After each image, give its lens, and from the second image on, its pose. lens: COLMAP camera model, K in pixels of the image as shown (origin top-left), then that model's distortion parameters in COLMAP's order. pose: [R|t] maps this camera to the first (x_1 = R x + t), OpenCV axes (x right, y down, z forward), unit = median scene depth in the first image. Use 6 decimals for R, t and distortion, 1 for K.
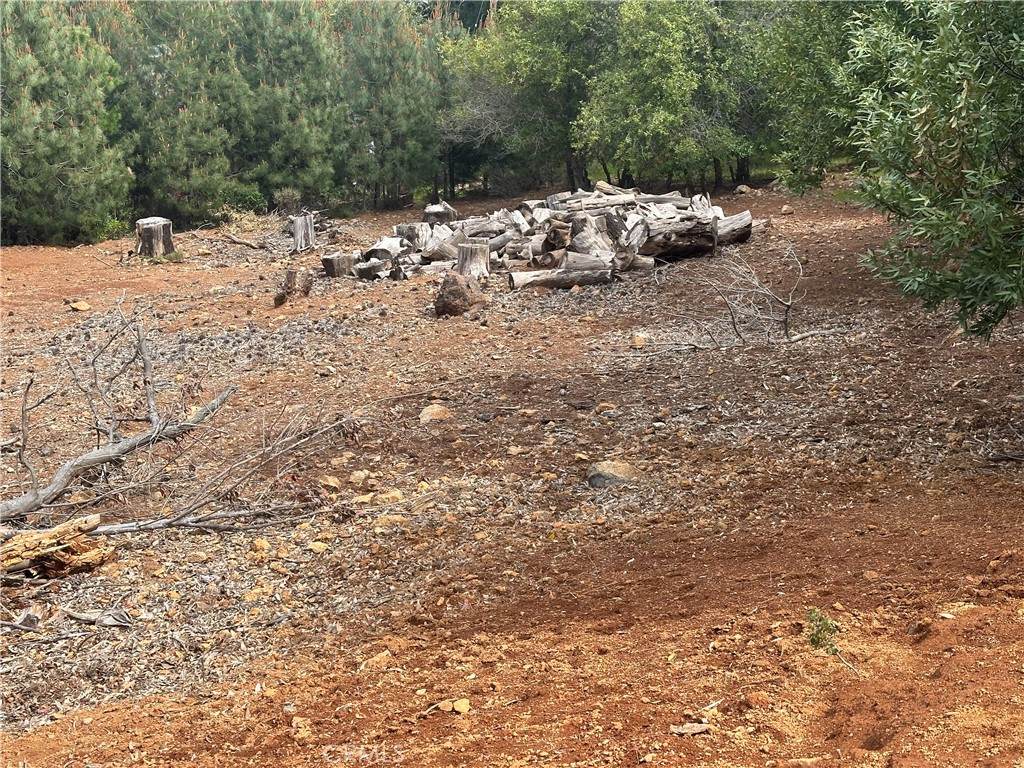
lens RADIAL K [[1448.9, 0, 512.0], [0, 1448.9, 384.0], [0, 0, 1]] dist [0.231103, -0.470361]
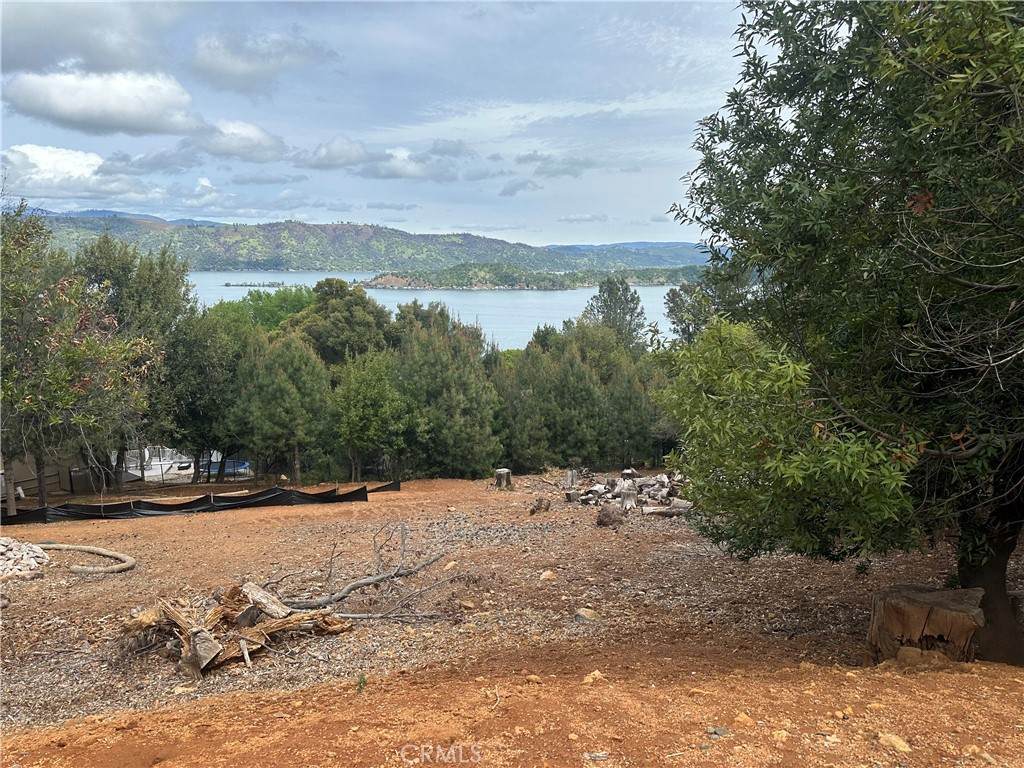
lens RADIAL K [[724.1, 0, 523.2], [0, 724.1, 387.4], [0, 0, 1]] dist [0.160712, -0.297886]
pose [[0.957970, 0.020783, -0.286115, 0.098685], [-0.083771, 0.974166, -0.209720, -0.009299], [0.274364, 0.224874, 0.934963, -0.020701]]
